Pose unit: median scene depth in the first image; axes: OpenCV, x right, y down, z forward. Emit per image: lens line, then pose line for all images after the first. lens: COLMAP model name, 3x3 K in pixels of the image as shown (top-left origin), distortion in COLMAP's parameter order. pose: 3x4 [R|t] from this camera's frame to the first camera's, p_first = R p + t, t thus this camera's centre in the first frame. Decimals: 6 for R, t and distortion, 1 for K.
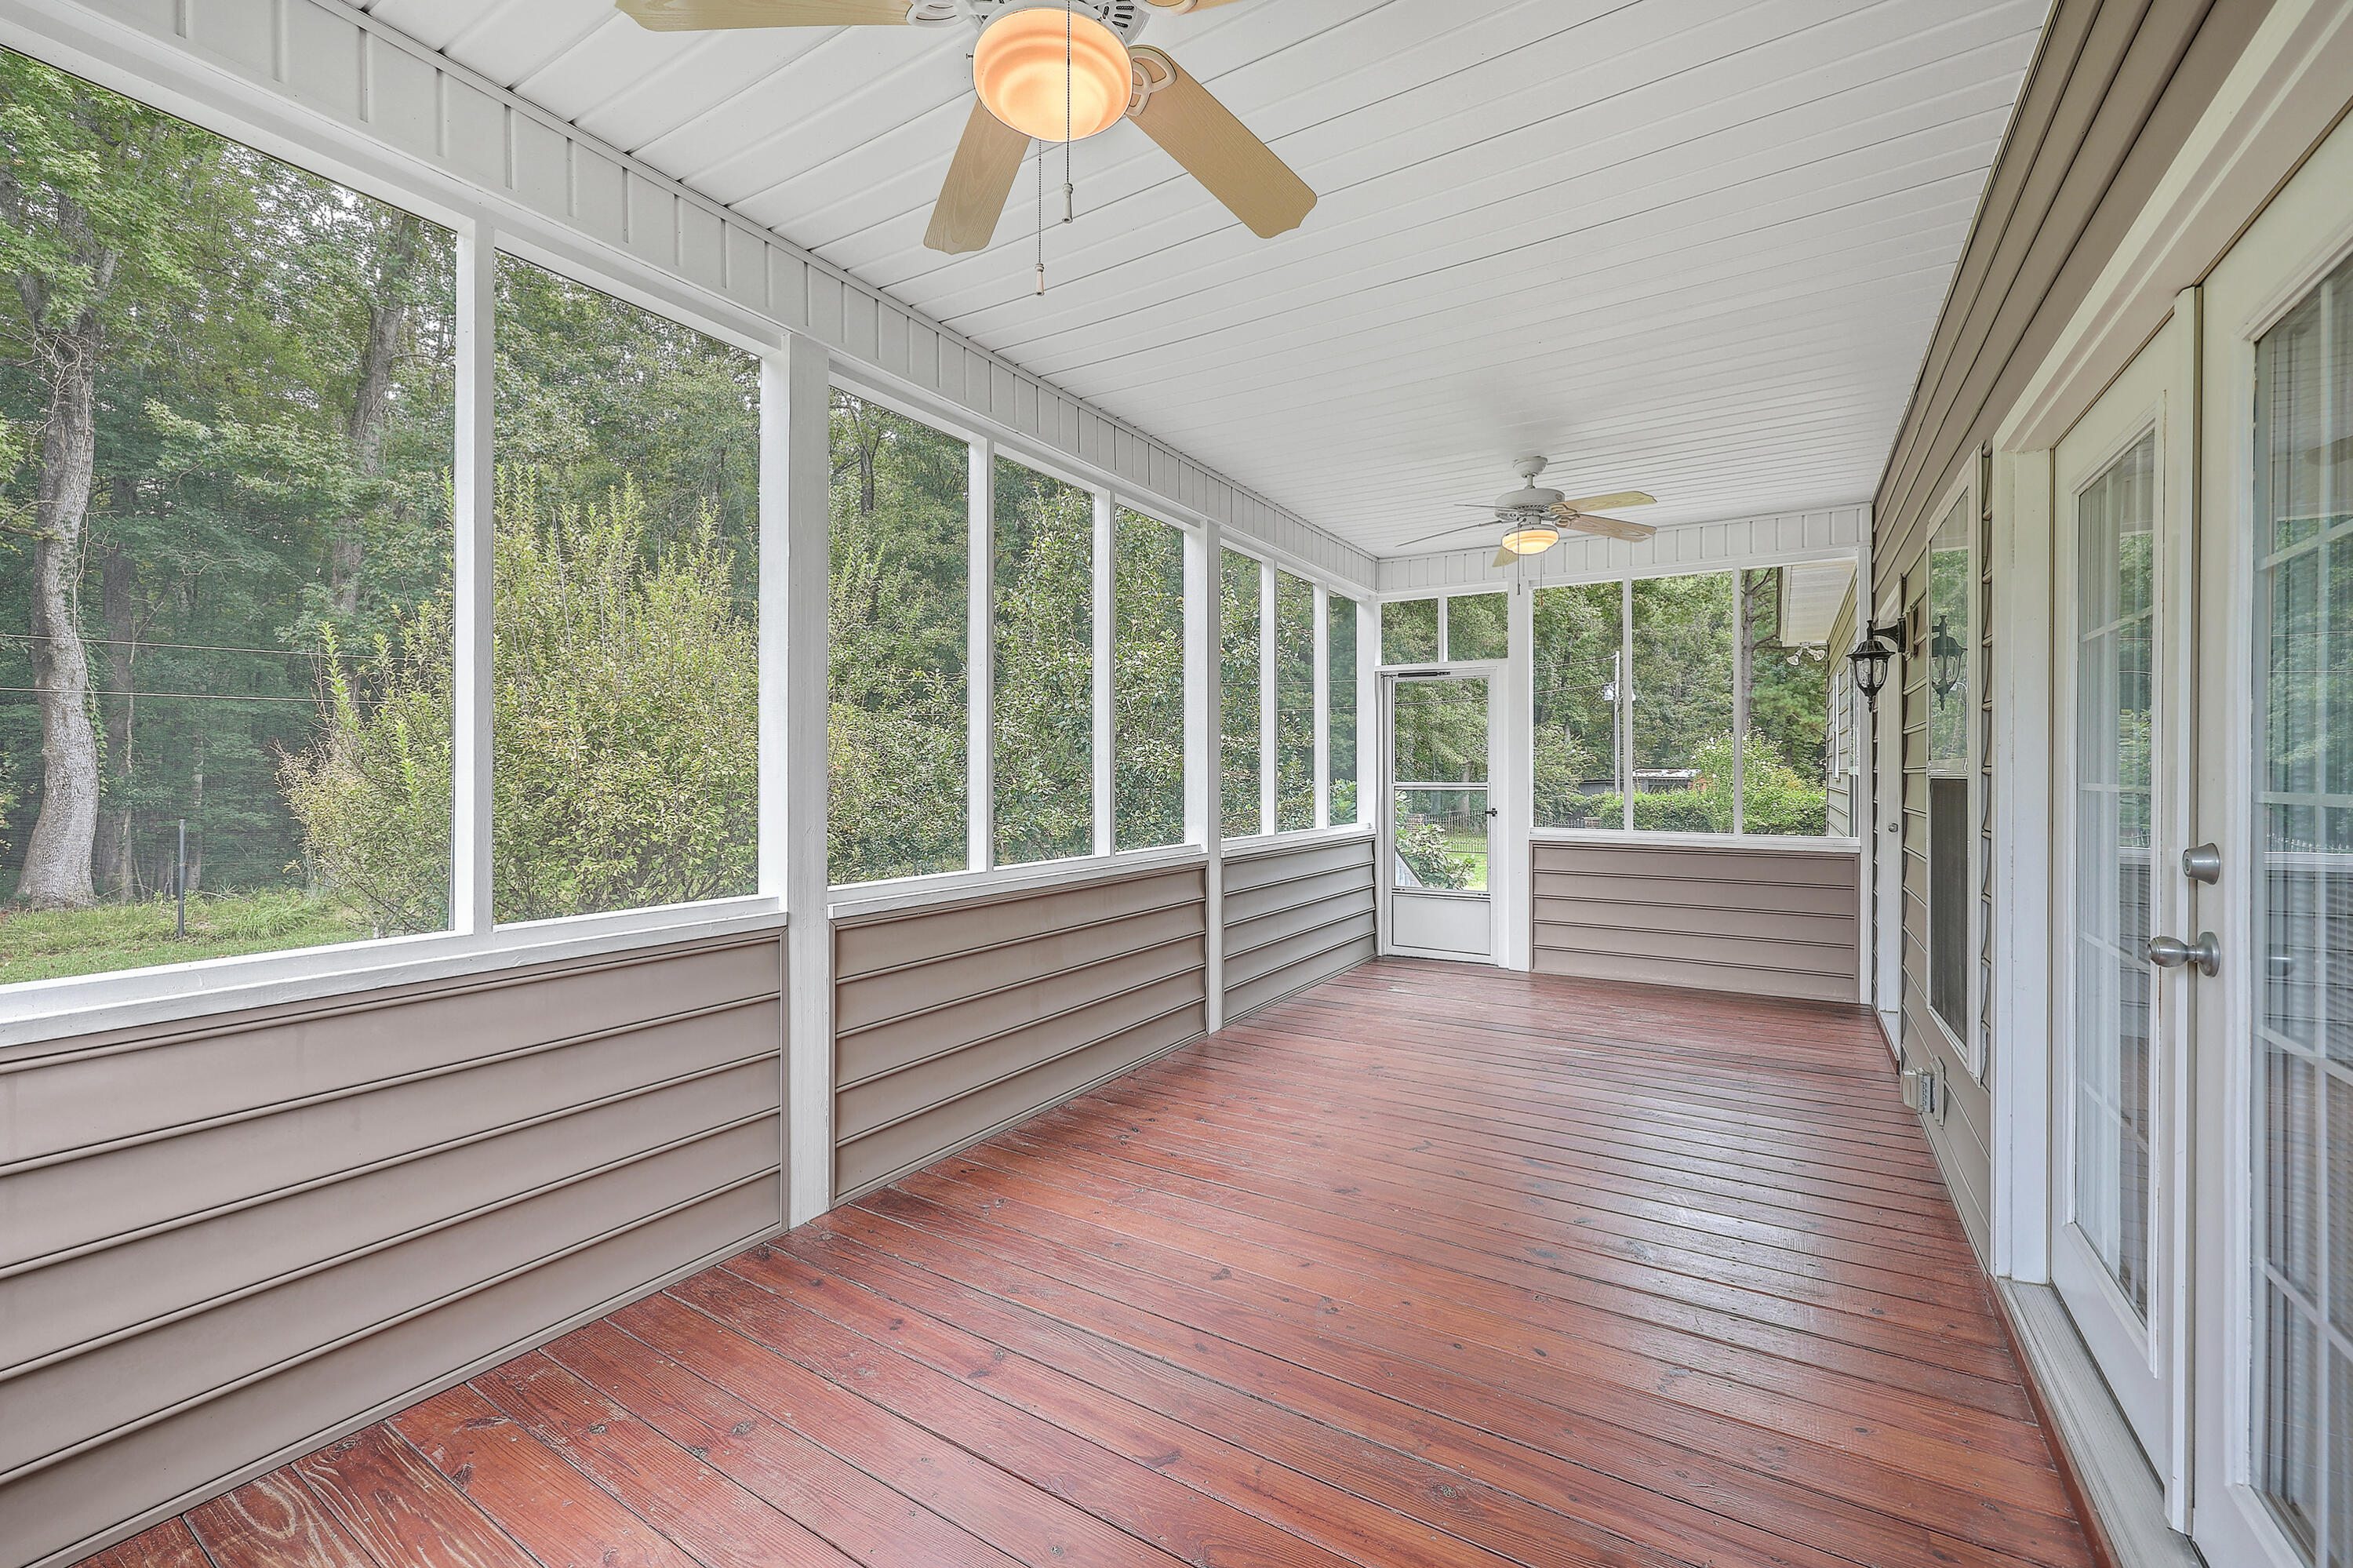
lens RADIAL K [[962.8, 0, 1247.7], [0, 962.8, 770.8], [0, 0, 1]] dist [0.002657, 0.000115]
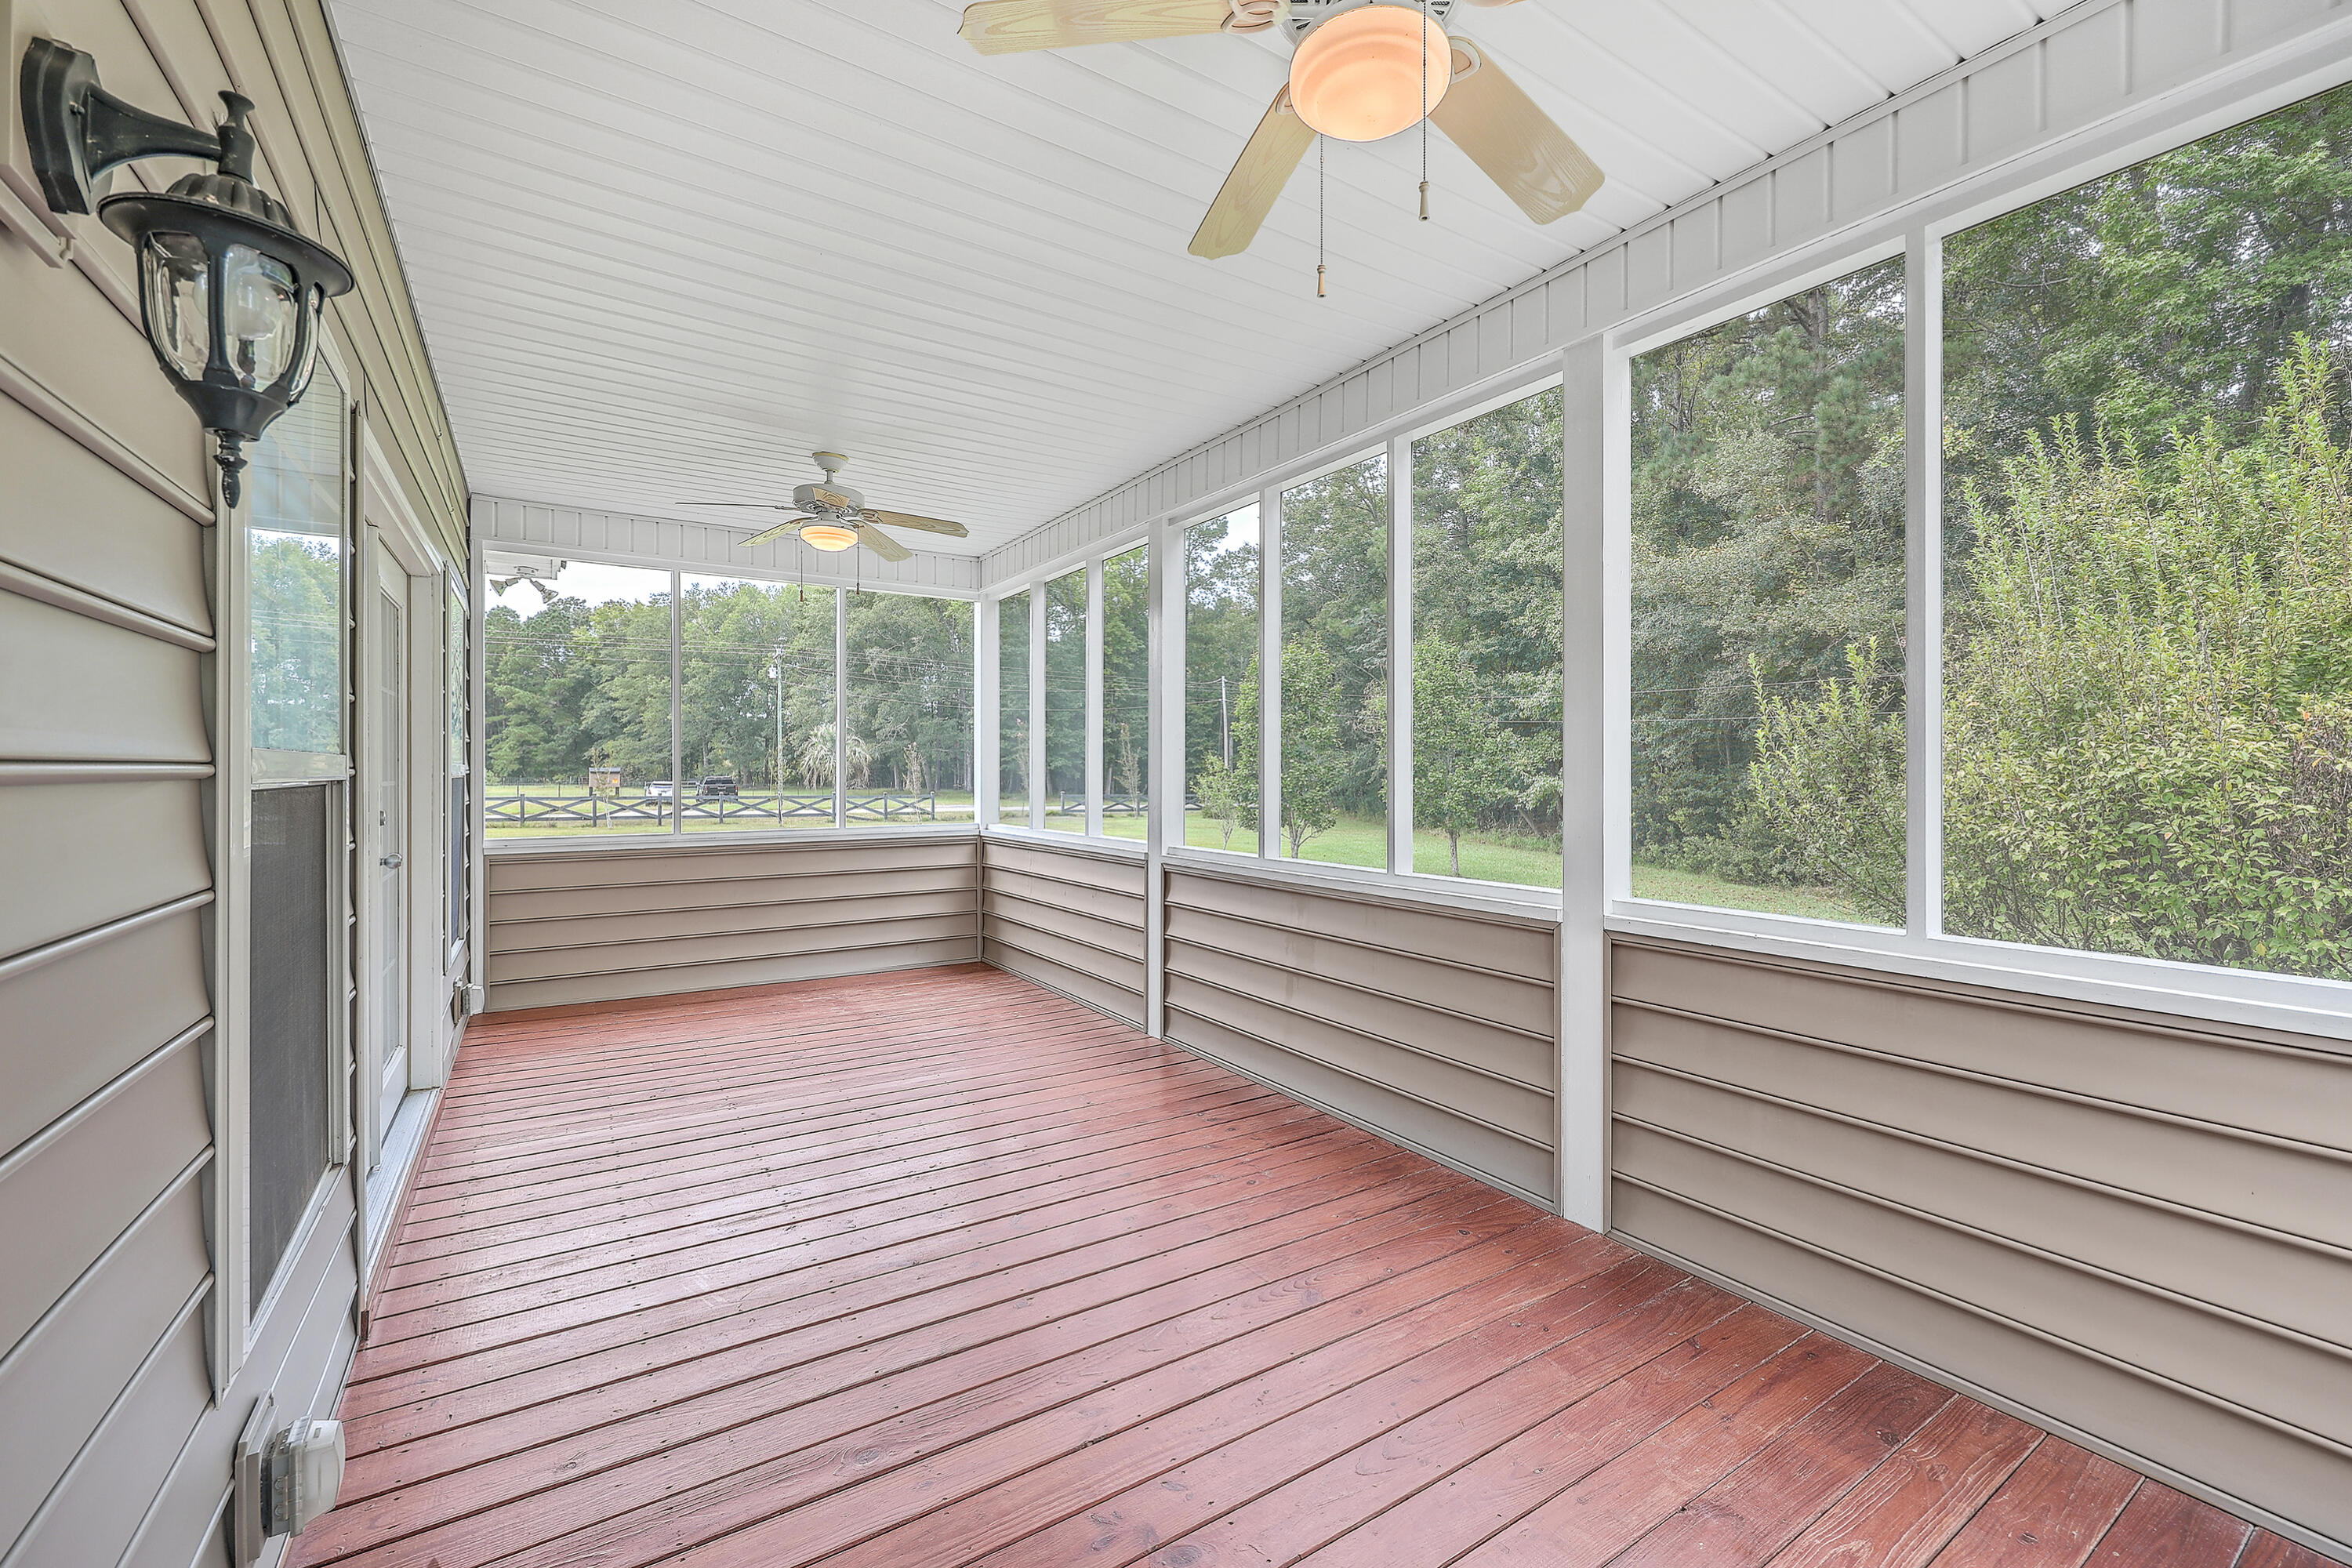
lens RADIAL K [[962.3, 0, 1182.1], [0, 962.3, 773.1], [0, 0, 1]] dist [0.002657, 0.000115]
pose [[-0.444177, 0.006459, -0.895916, 0.622543], [-0.001731, 0.999966, 0.008067, -0.006745], [0.895937, 0.005134, -0.444151, 1.088727]]
